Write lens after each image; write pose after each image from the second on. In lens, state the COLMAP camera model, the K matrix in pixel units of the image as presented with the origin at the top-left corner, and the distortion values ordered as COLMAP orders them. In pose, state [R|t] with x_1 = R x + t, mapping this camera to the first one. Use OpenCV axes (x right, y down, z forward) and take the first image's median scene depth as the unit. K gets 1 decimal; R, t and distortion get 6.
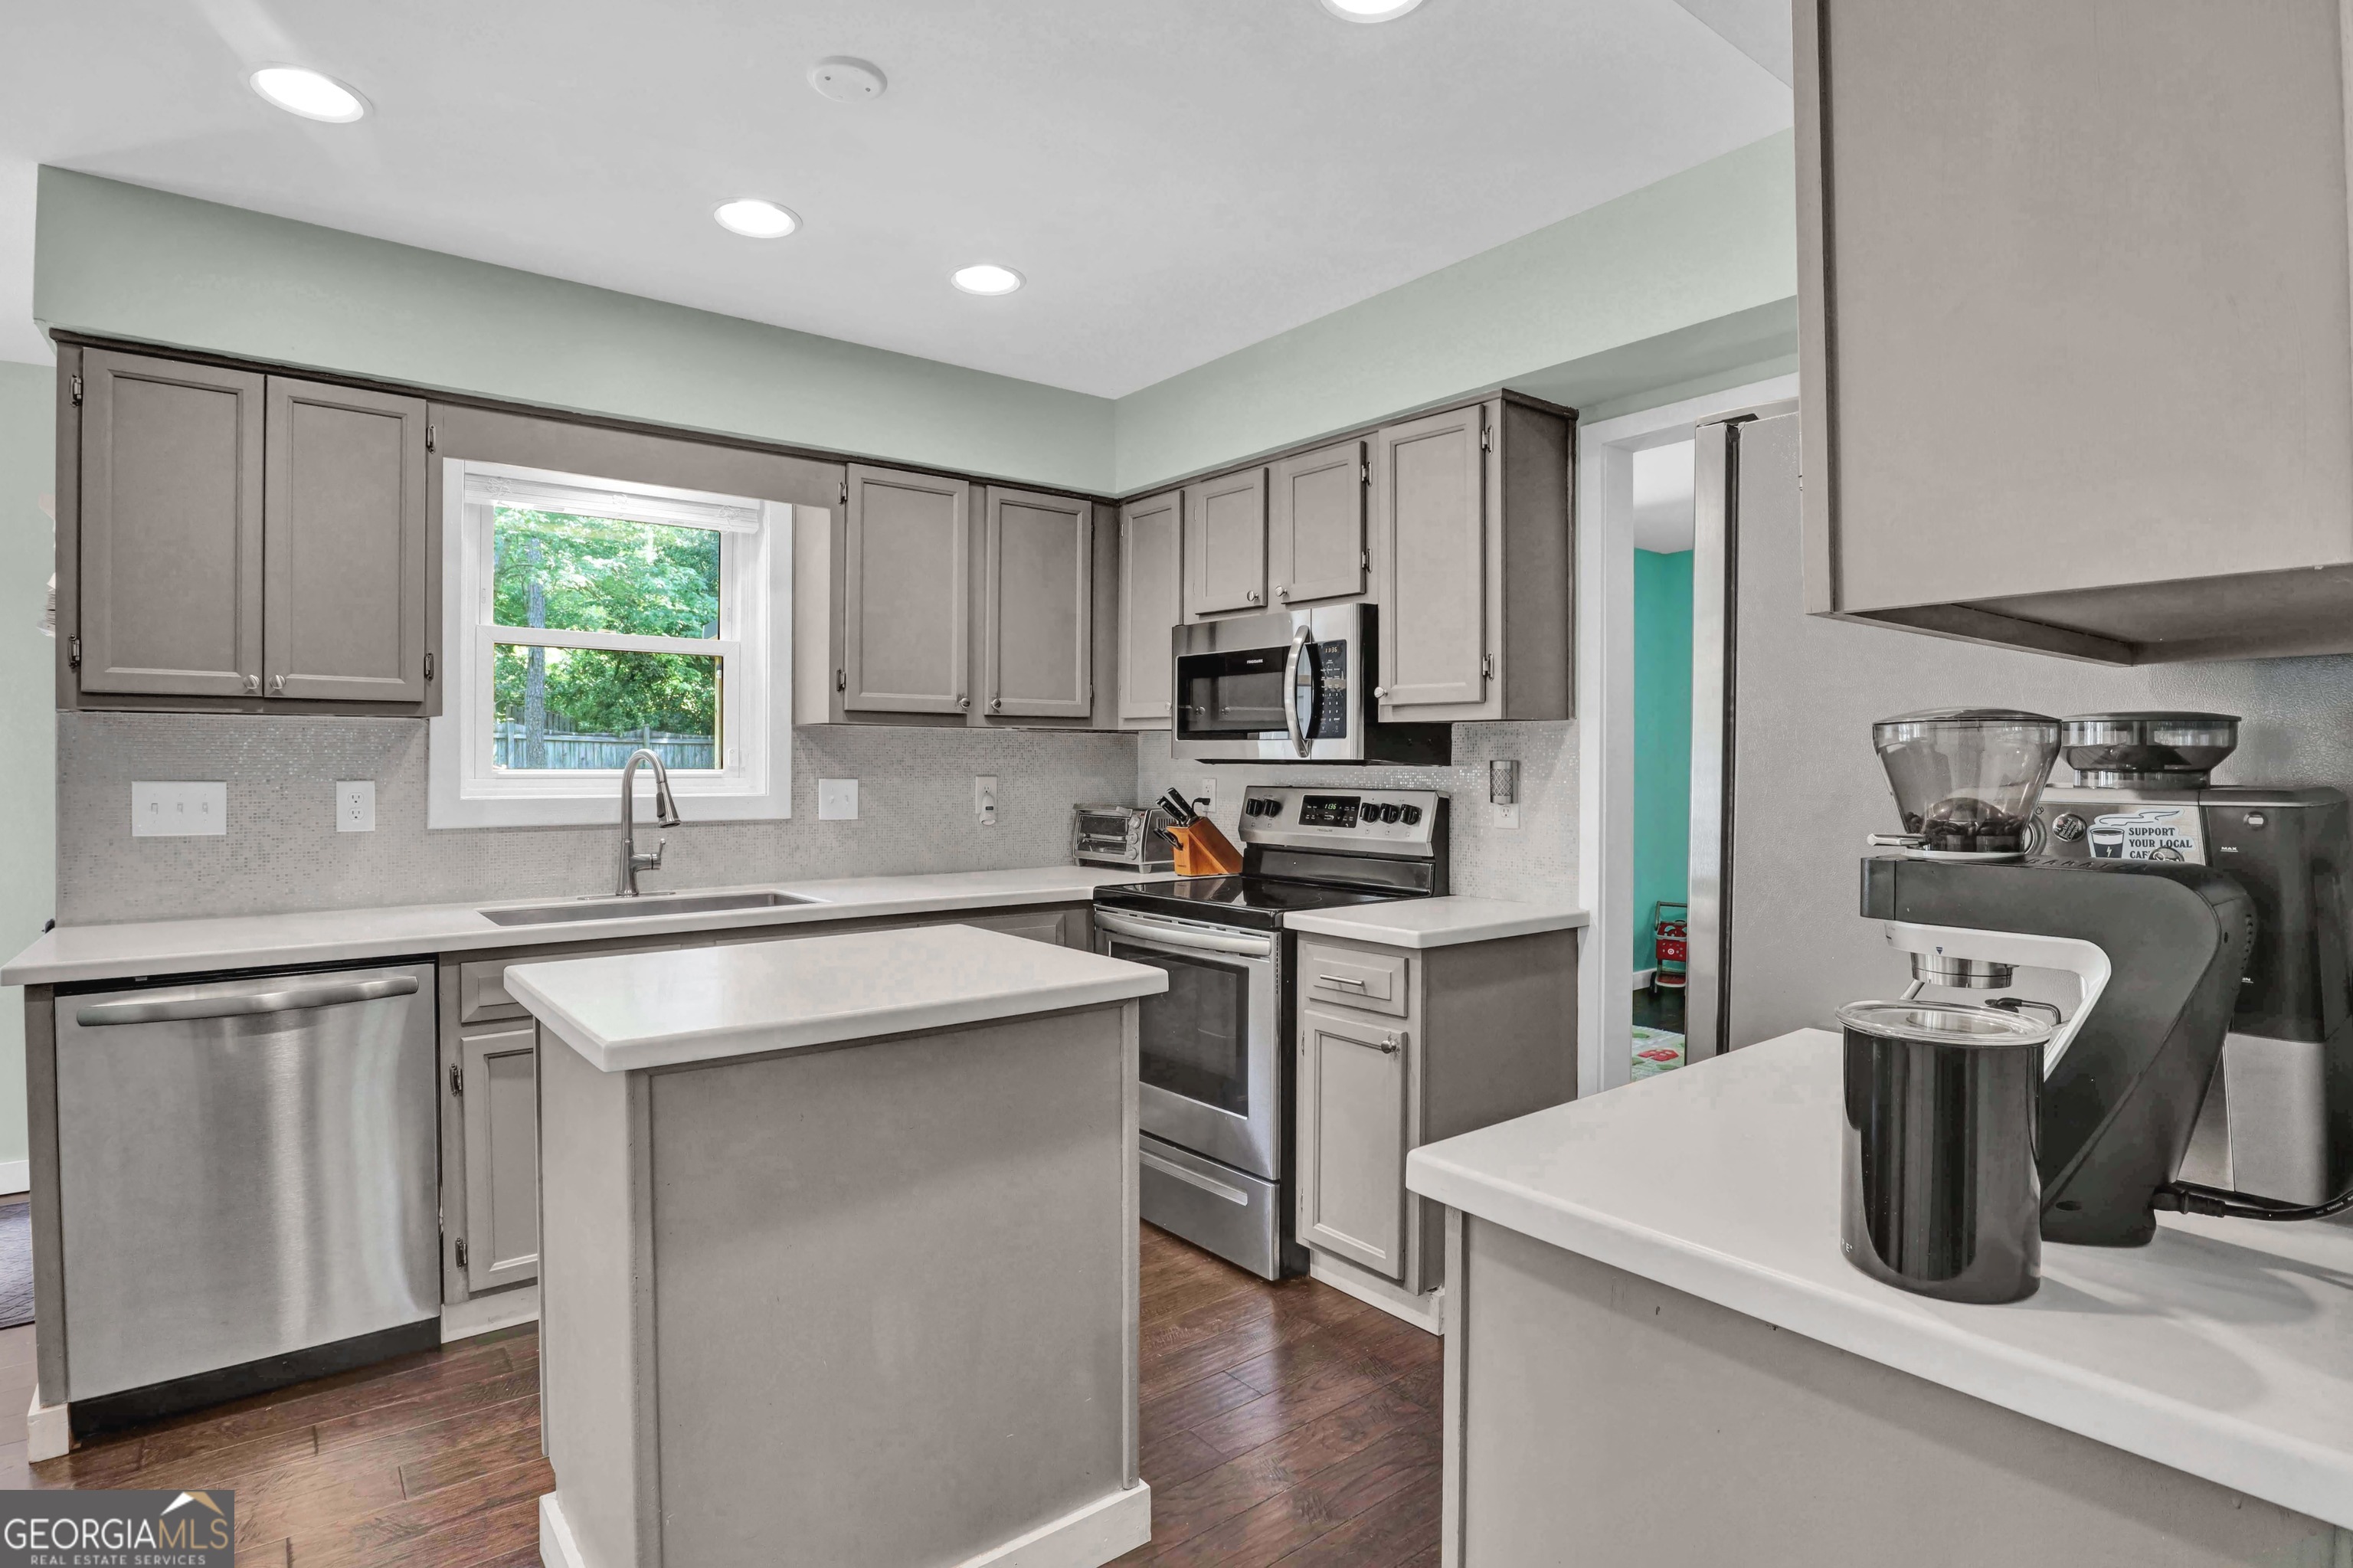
lens RADIAL K [[1190.6, 0, 1180.7], [0, 1190.6, 763.3], [0, 0, 1]] dist [-0.051392, 0.017765]
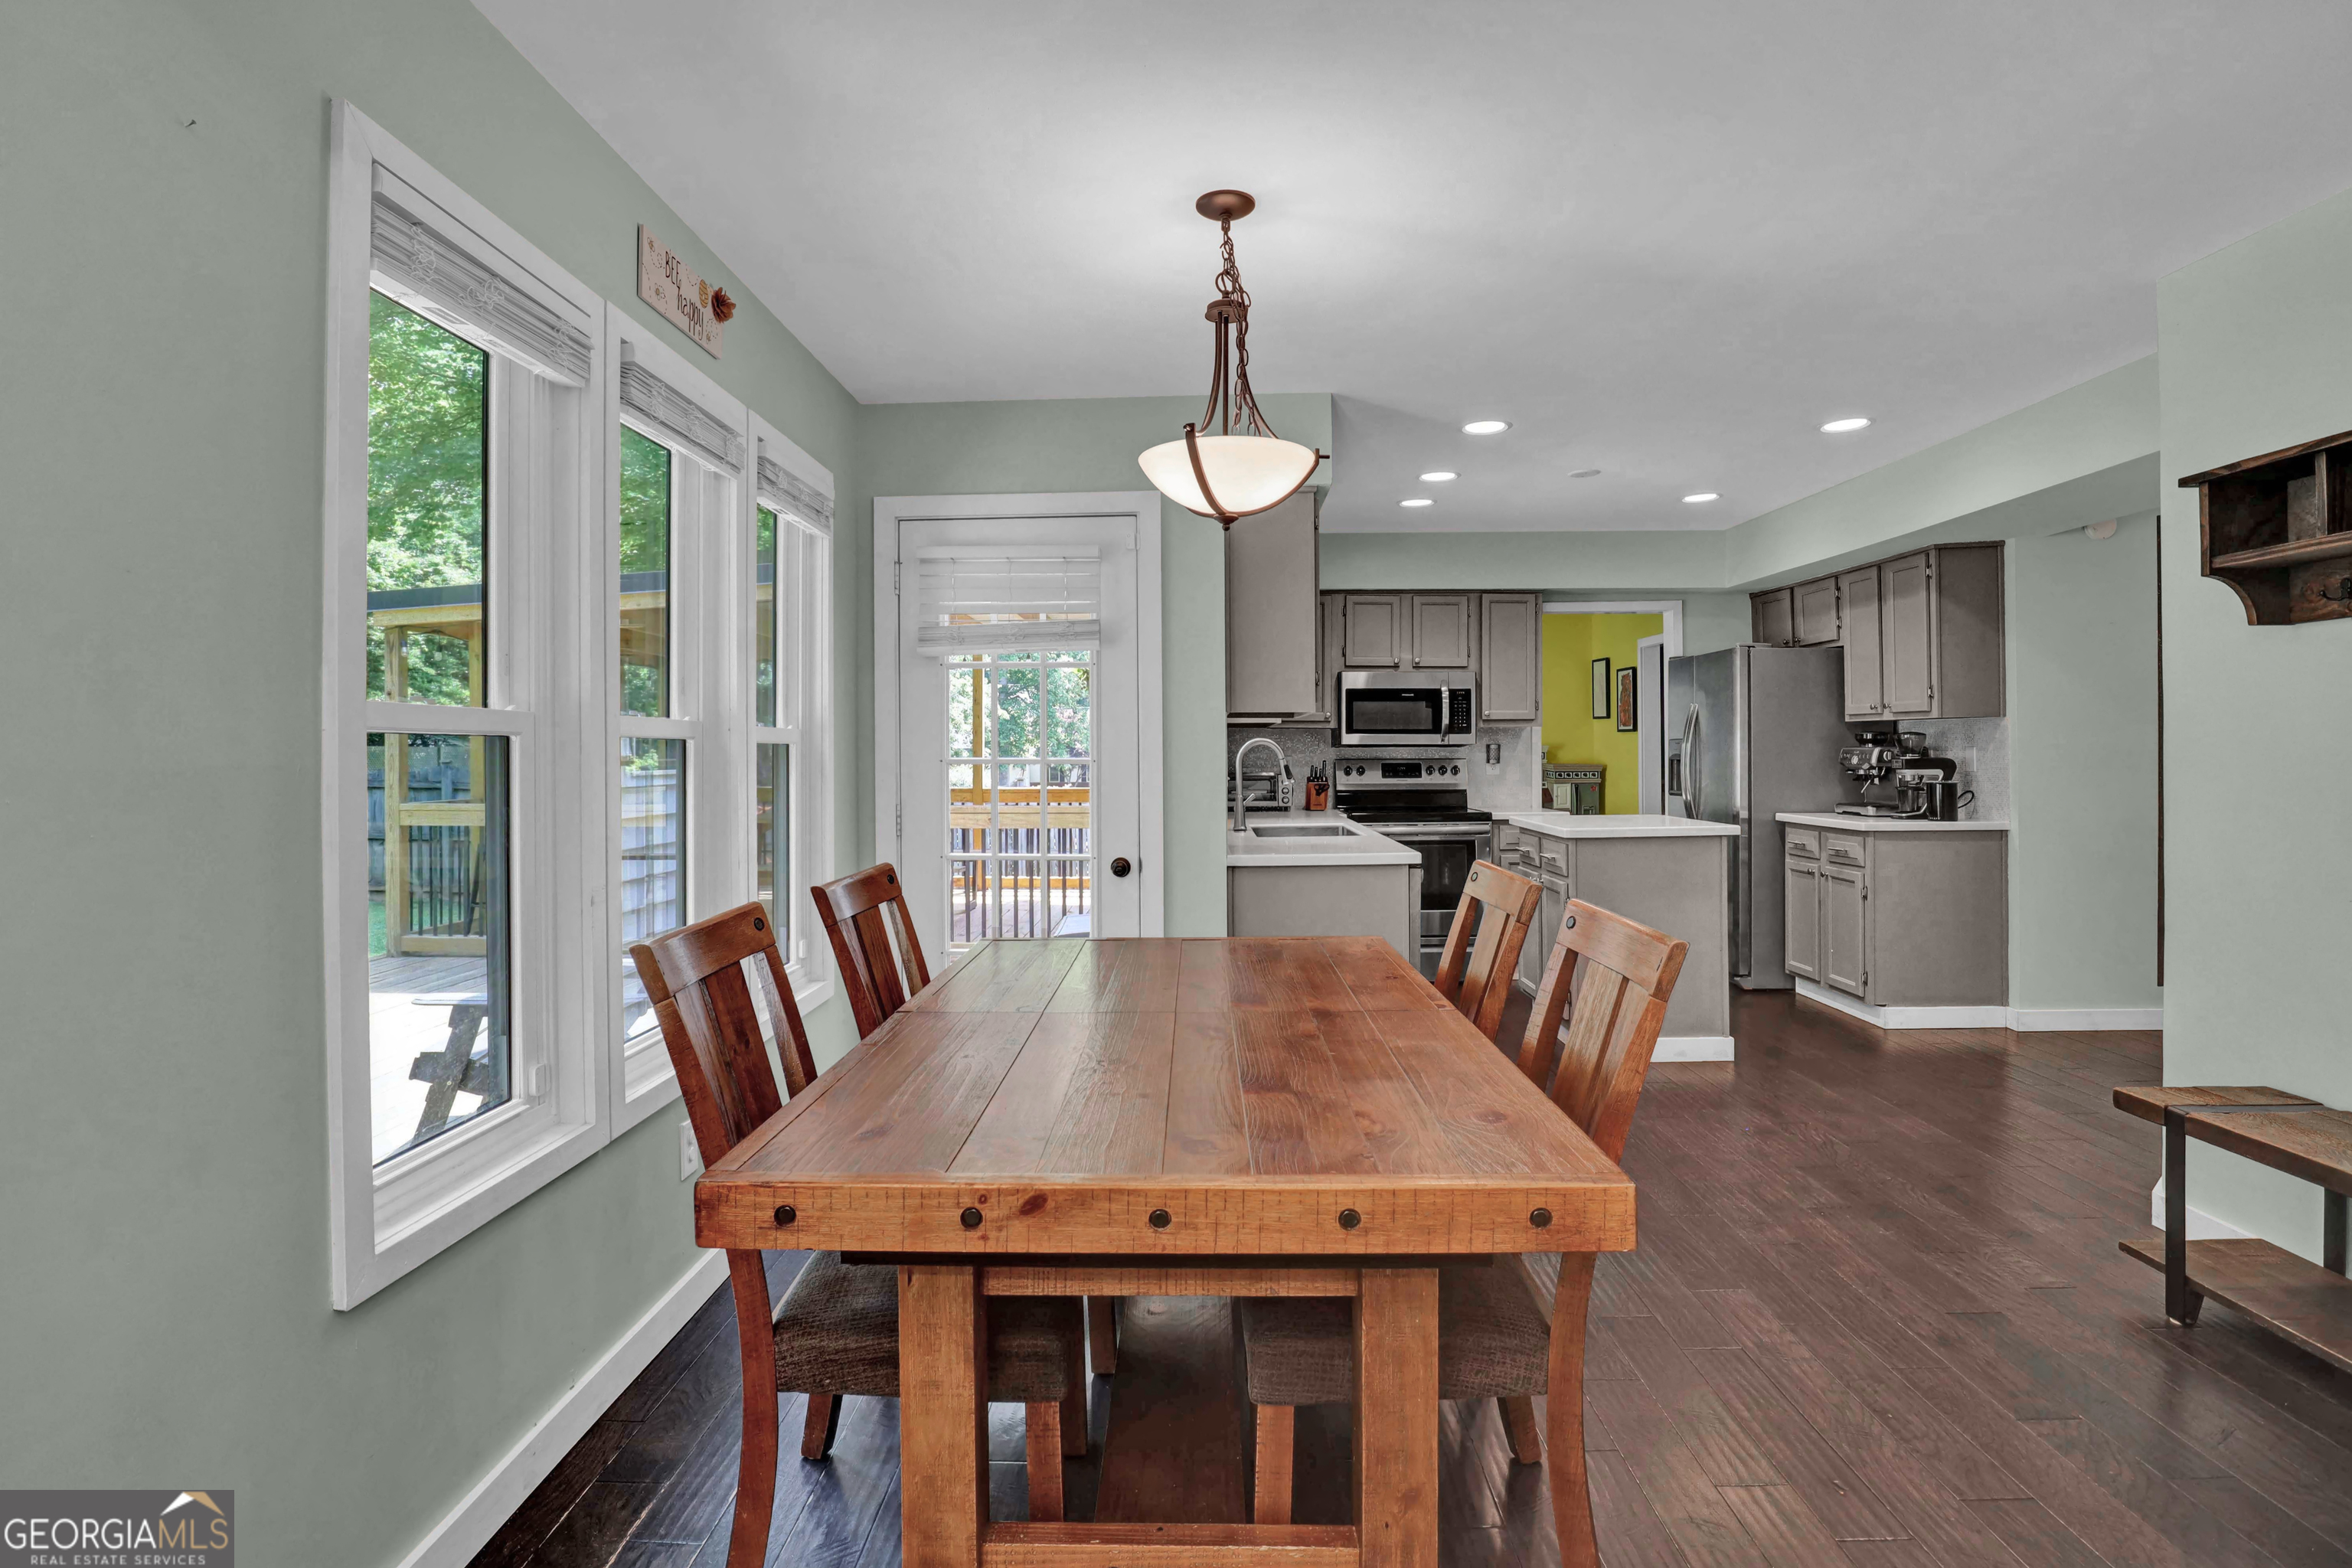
lens RADIAL K [[1190.1, 0, 1180.2], [0, 1190.1, 763.3], [0, 0, 1]] dist [-0.051392, 0.017765]
pose [[0.641817, -0.011301, 0.766774, -1.847140], [0.007110, 0.999936, 0.008786, 0.009210], [-0.766824, -0.000187, 0.641857, 0.010908]]
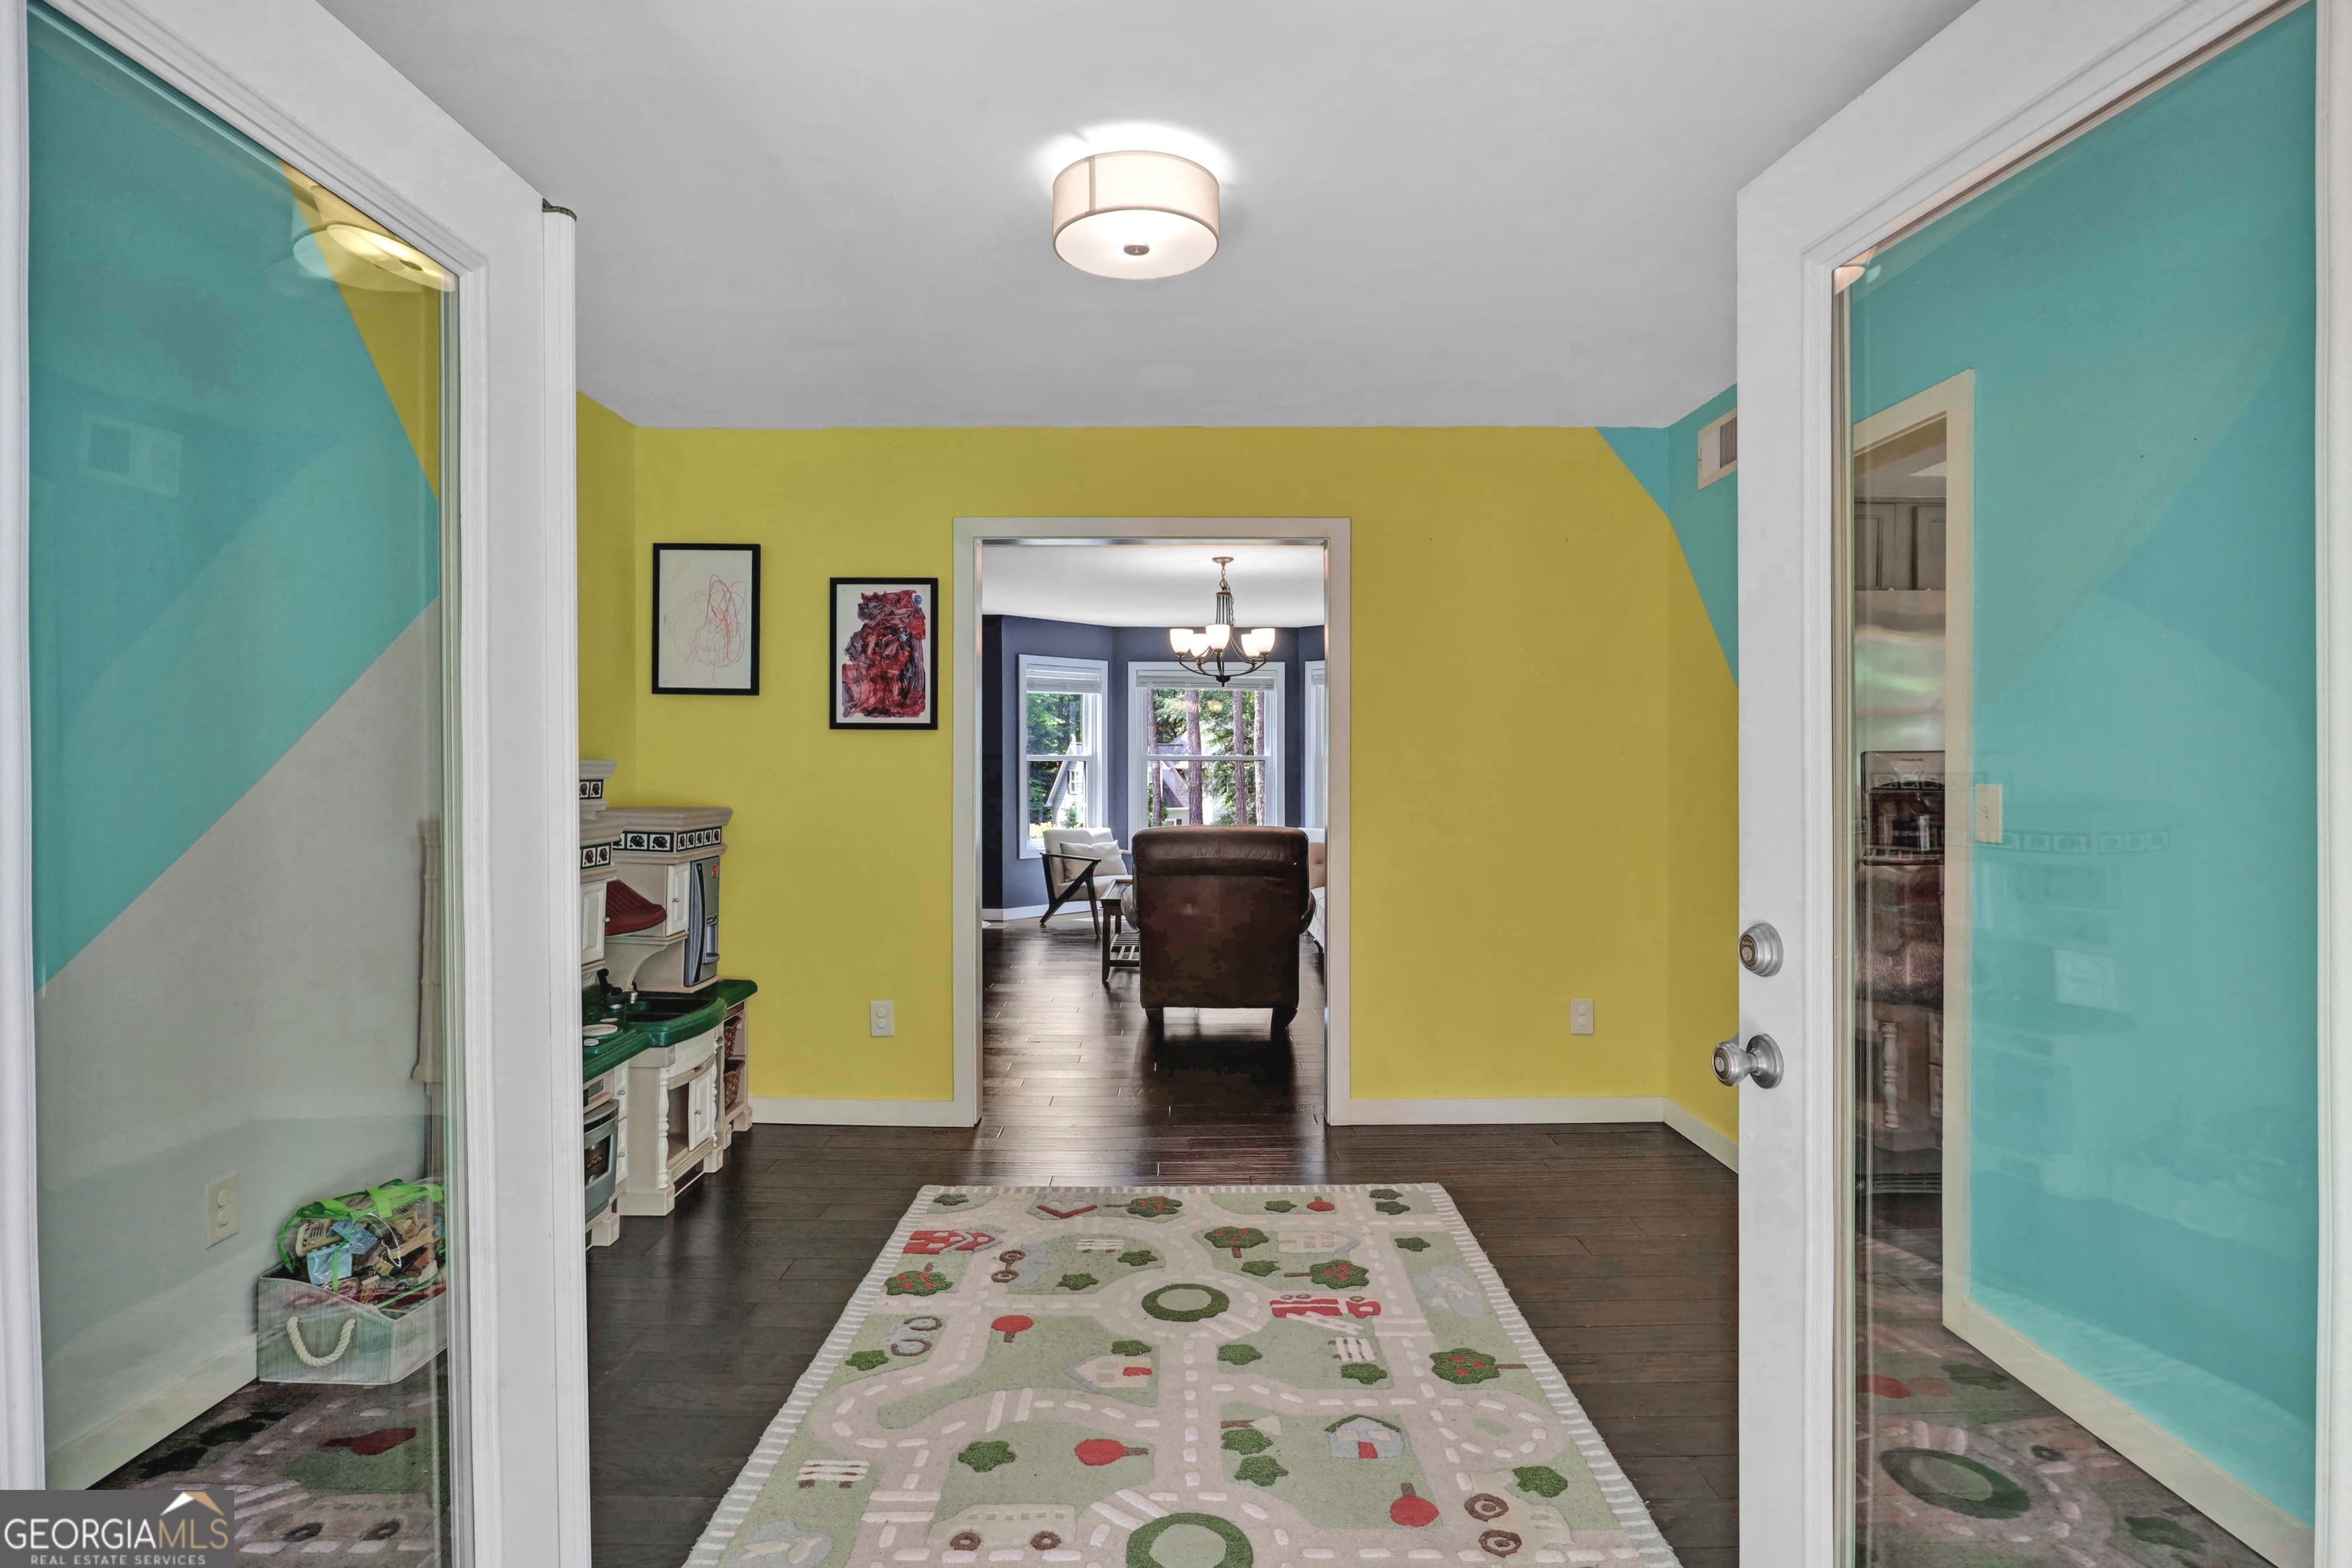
lens RADIAL K [[1190.1, 0, 1180.2], [0, 1190.1, 763.3], [0, 0, 1]] dist [-0.051392, 0.017765]
pose [[-0.776772, 0.003168, 0.629773, 0.239282], [0.002712, 0.999995, -0.001685, 0.003046], [-0.629776, 0.000399, -0.776777, 1.957888]]
